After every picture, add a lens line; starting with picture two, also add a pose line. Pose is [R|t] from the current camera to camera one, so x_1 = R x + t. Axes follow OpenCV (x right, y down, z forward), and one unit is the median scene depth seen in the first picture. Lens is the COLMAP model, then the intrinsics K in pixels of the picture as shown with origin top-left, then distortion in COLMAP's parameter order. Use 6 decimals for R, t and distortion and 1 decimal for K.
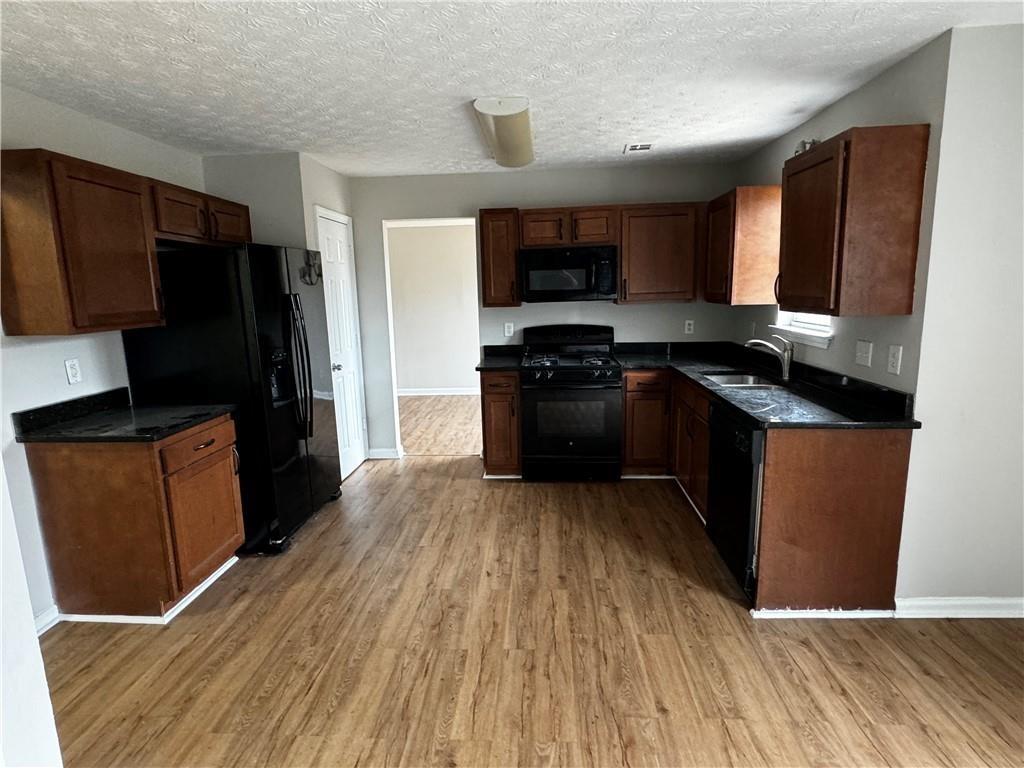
lens RADIAL K [[551.7, 0, 513.6], [0, 551.7, 382.7], [0, 0, 1]] dist [0.000537, -0.000376]
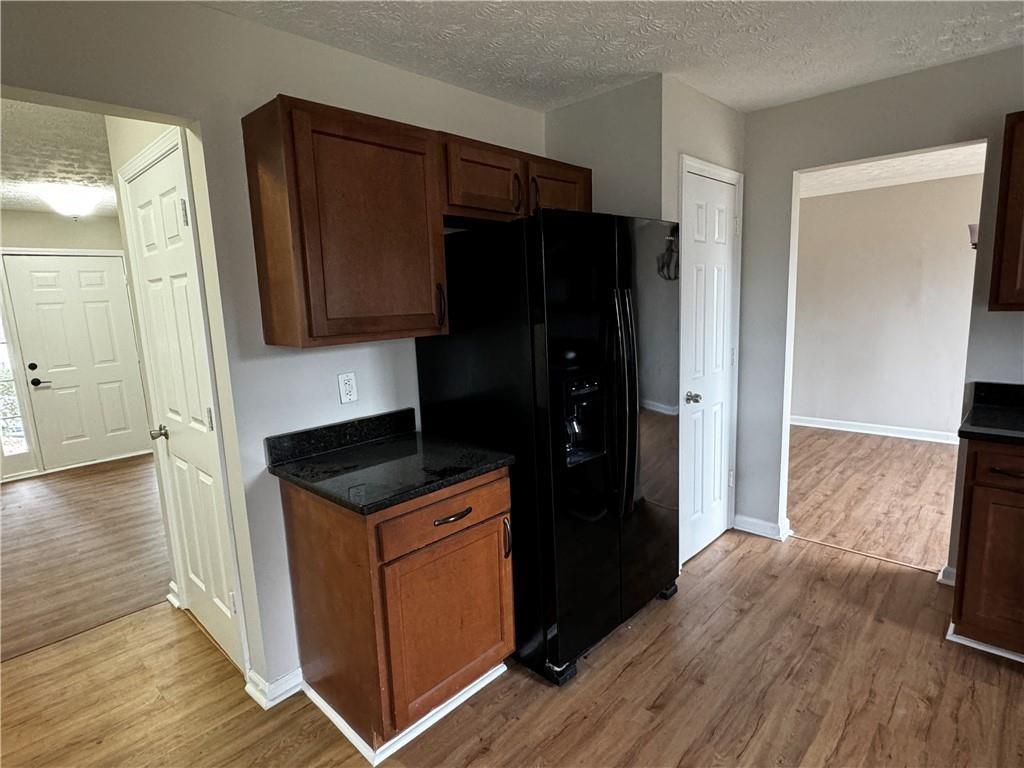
lens RADIAL K [[551.7, 0, 507.3], [0, 551.7, 384.3], [0, 0, 1]] dist [0.000537, -0.000376]
pose [[0.761042, 0.098989, -0.641105, -0.074249], [-0.091862, 0.994775, 0.044550, -0.063023], [0.642165, 0.024989, 0.766159, 0.399261]]
